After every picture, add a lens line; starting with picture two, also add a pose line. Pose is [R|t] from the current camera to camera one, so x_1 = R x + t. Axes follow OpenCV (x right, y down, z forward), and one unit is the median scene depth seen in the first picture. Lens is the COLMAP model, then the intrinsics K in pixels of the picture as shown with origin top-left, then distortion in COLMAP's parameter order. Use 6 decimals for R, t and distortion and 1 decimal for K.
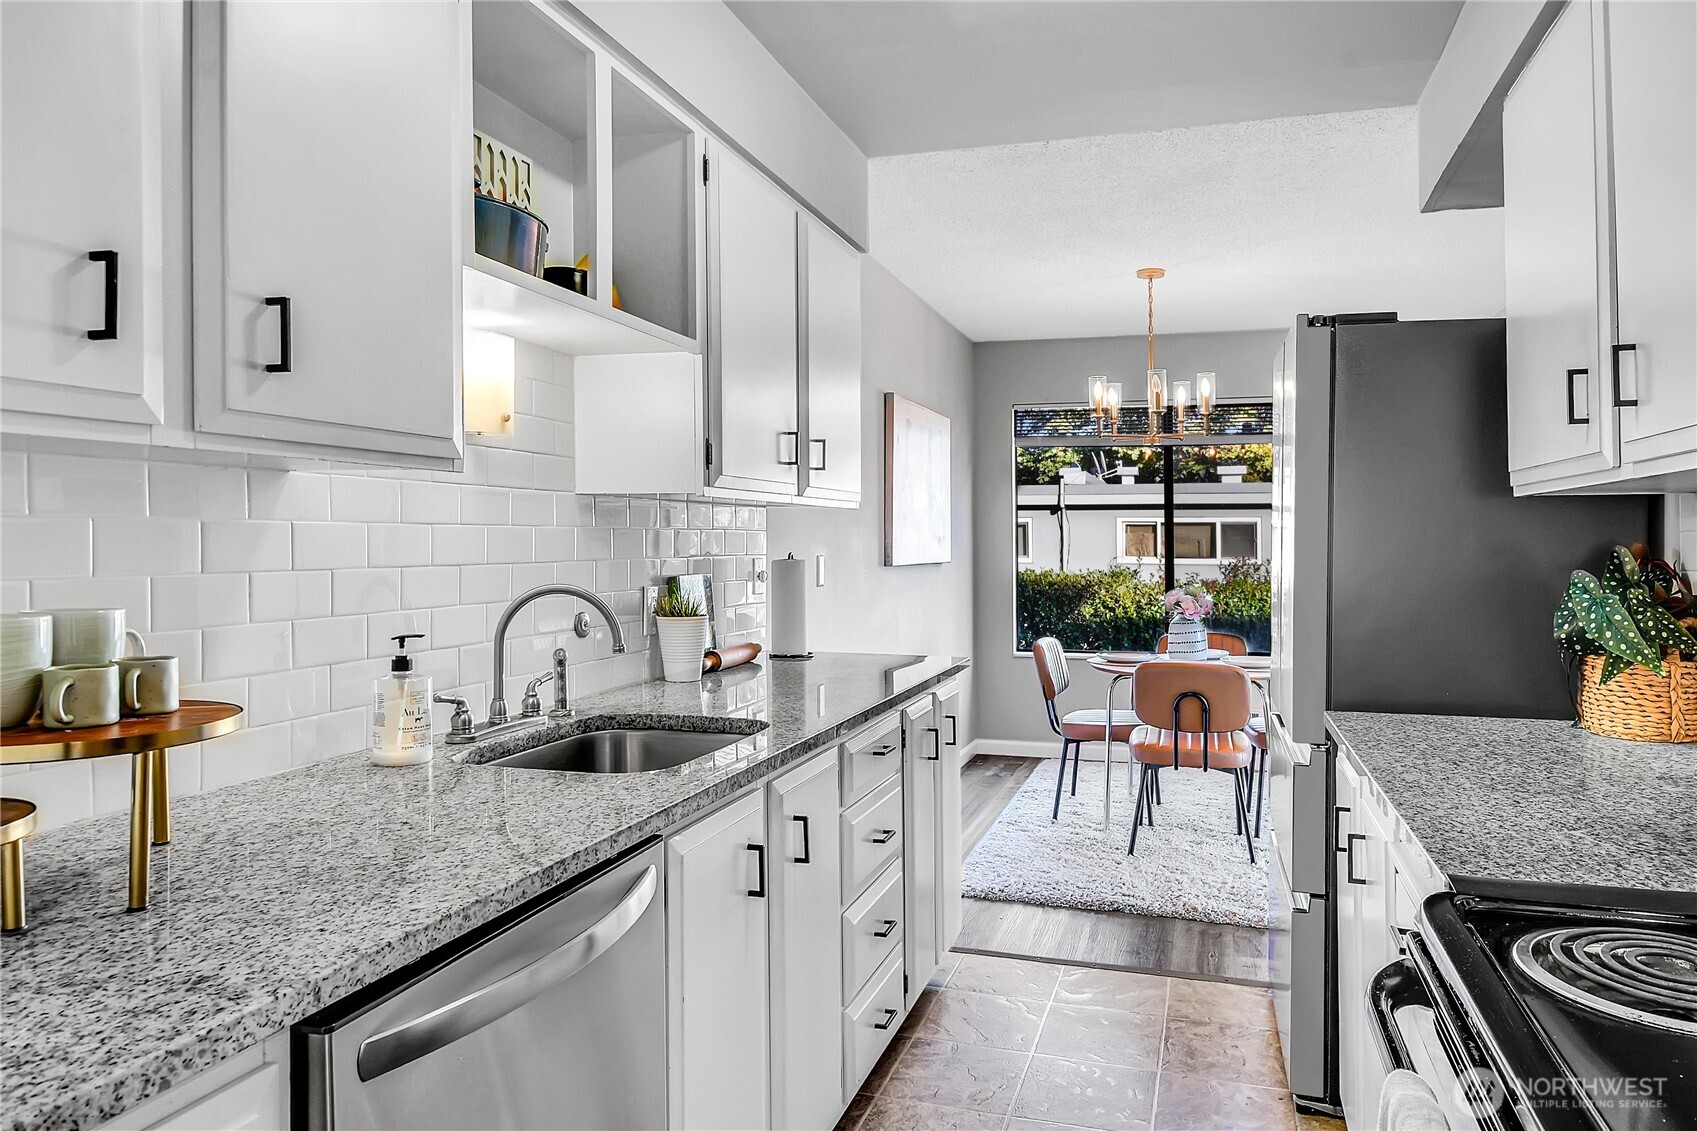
lens RADIAL K [[1113.4, 0, 859.6], [0, 1113.4, 554.5], [0, 0, 1]] dist [0.025642, -0.007946]
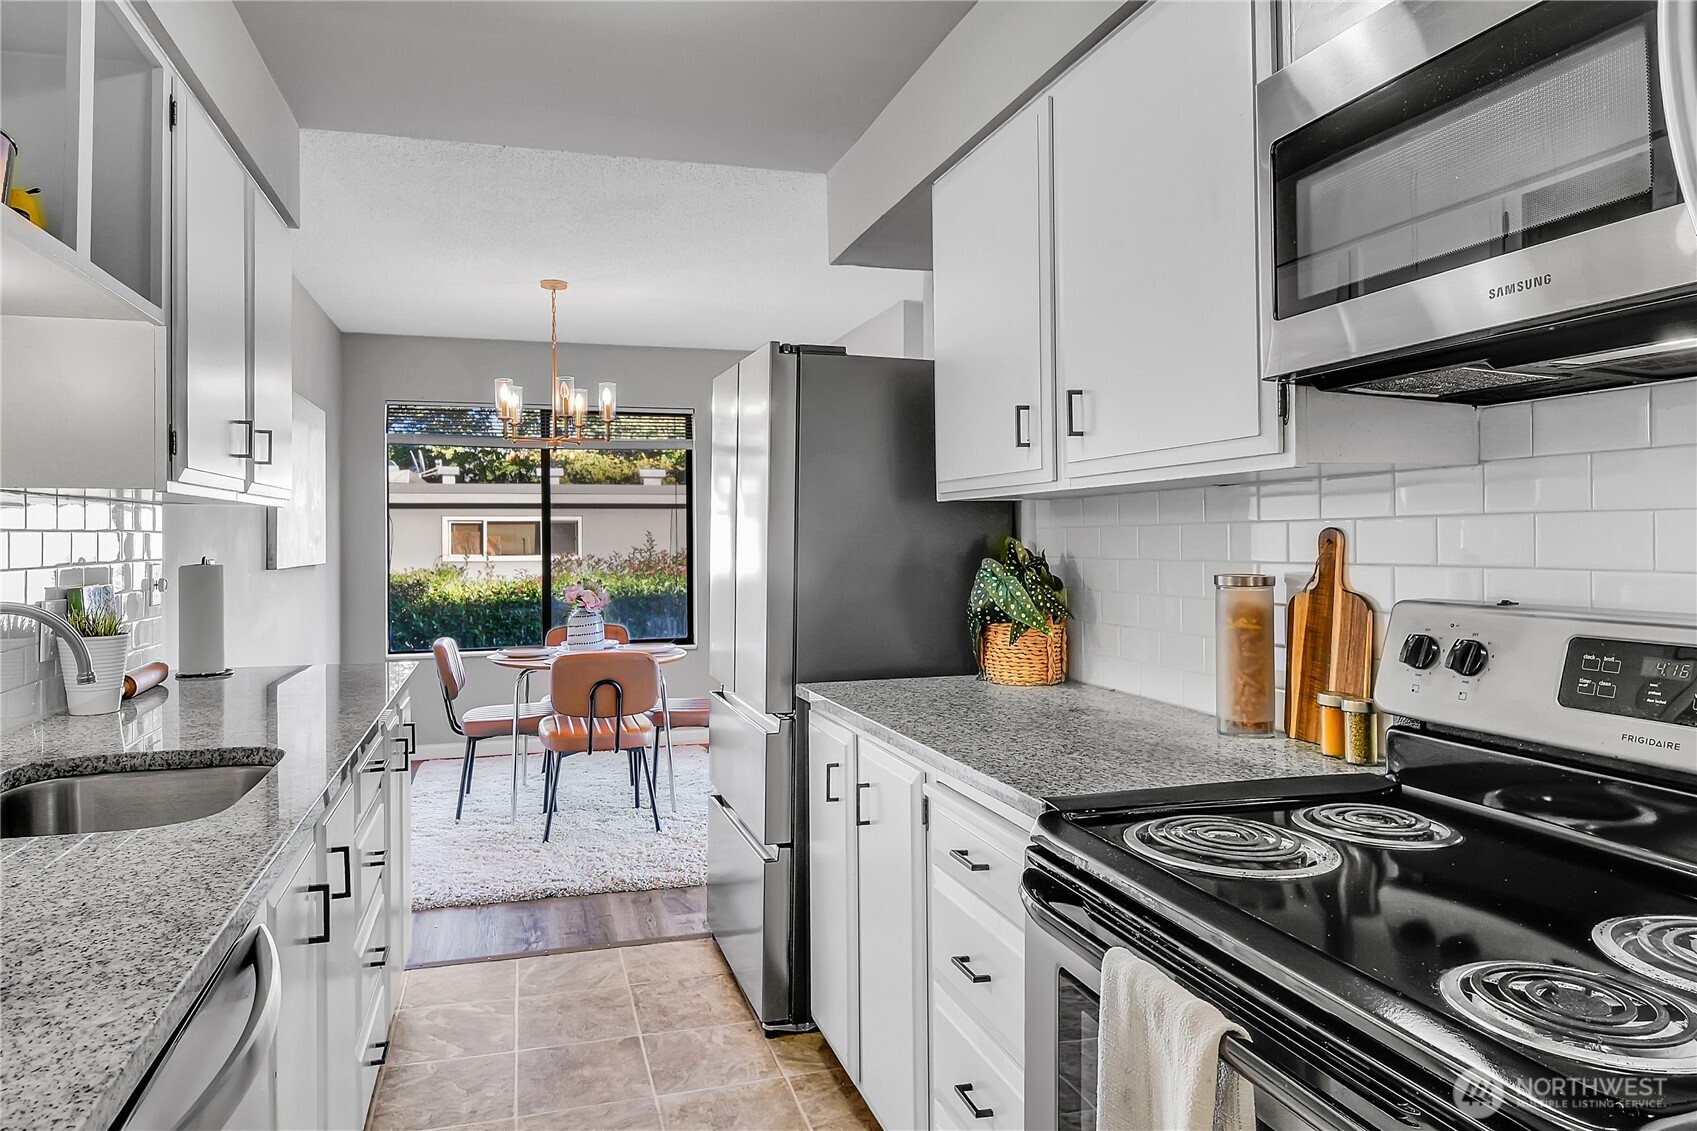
lens RADIAL K [[1073.1, 0, 802.0], [0, 1073.1, 537.9], [0, 0, 1]] dist [0.008874, -0.009250]
pose [[0.850609, -0.010069, 0.525702, -0.124375], [0.016864, 0.999825, -0.008137, -0.001980], [-0.525528, 0.015787, 0.850630, 0.035519]]
